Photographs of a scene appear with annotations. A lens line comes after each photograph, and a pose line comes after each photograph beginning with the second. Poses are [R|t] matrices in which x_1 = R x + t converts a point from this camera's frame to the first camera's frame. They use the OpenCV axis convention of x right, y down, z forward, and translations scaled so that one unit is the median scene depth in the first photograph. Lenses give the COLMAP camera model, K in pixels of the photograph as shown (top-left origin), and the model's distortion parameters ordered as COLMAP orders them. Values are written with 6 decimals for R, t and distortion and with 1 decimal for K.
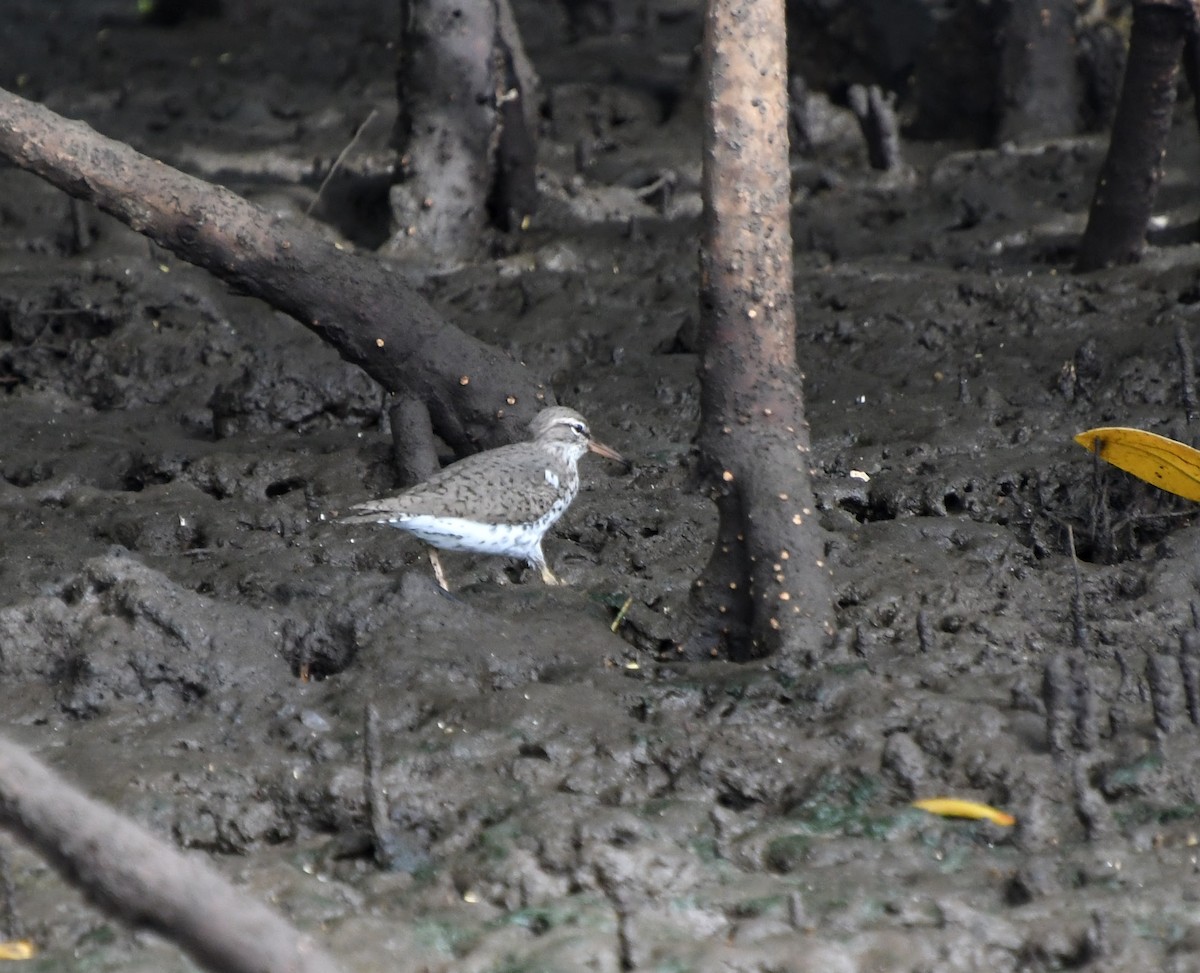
lens RADIAL K [[478.3, 0, 600.0], [0, 478.3, 486.5], [0, 0, 1]] dist [0.001469, 0.000017]
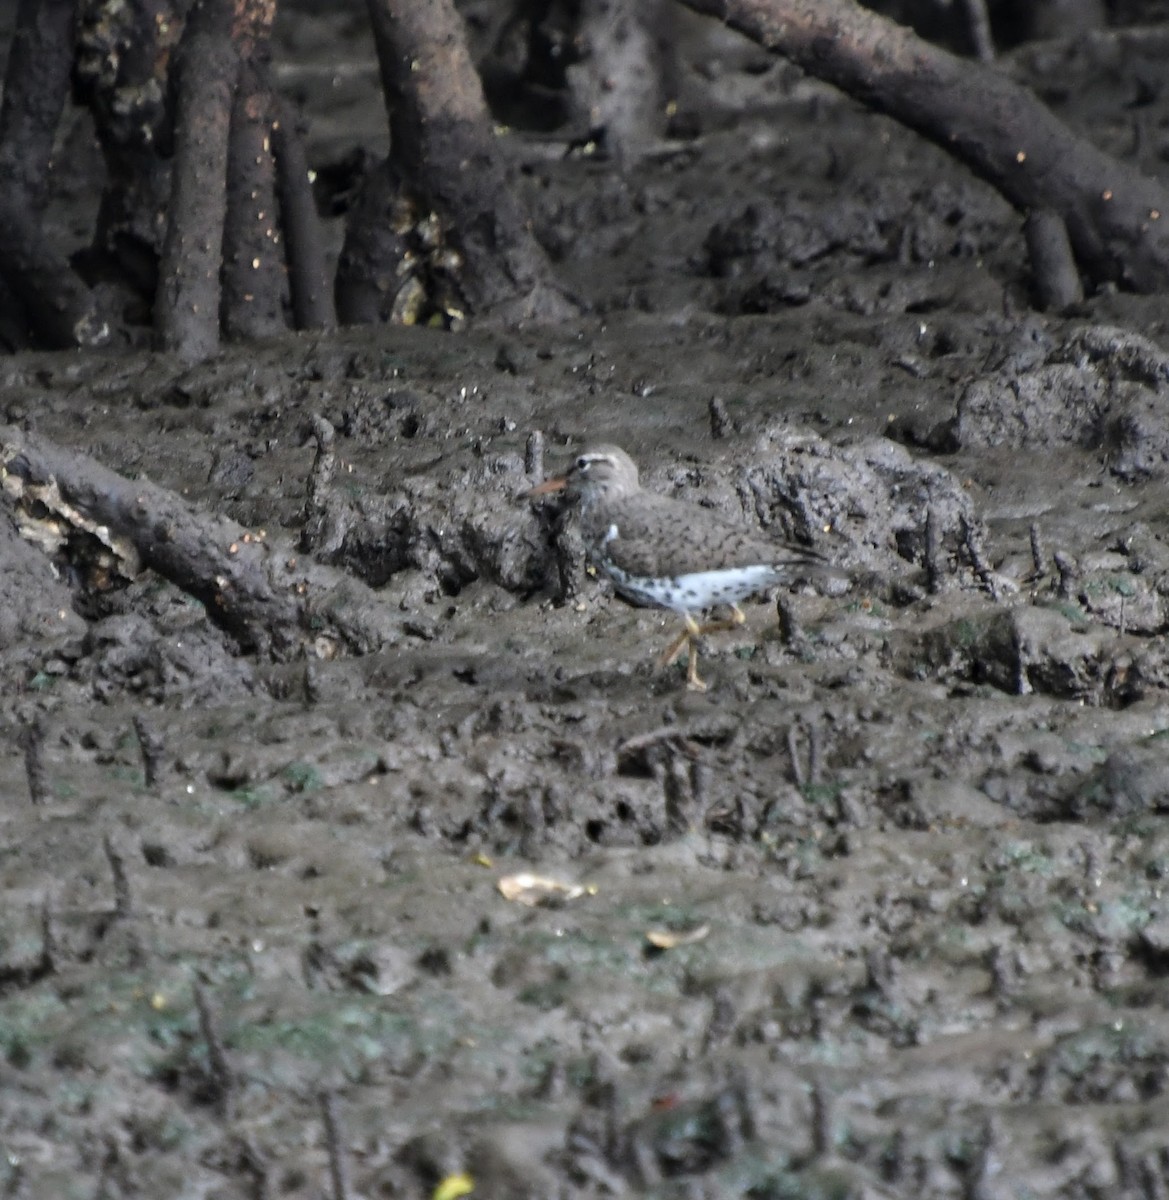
lens RADIAL K [[496.2, 0, 585.3], [0, 496.2, 406.6], [0, 0, 1]] dist [0.011797, -0.006118]
pose [[0.999874, -0.015836, -0.001473, -1.348978], [0.015837, 0.999875, 0.000393, 0.191608], [0.001467, -0.000416, 0.999999, -0.013856]]
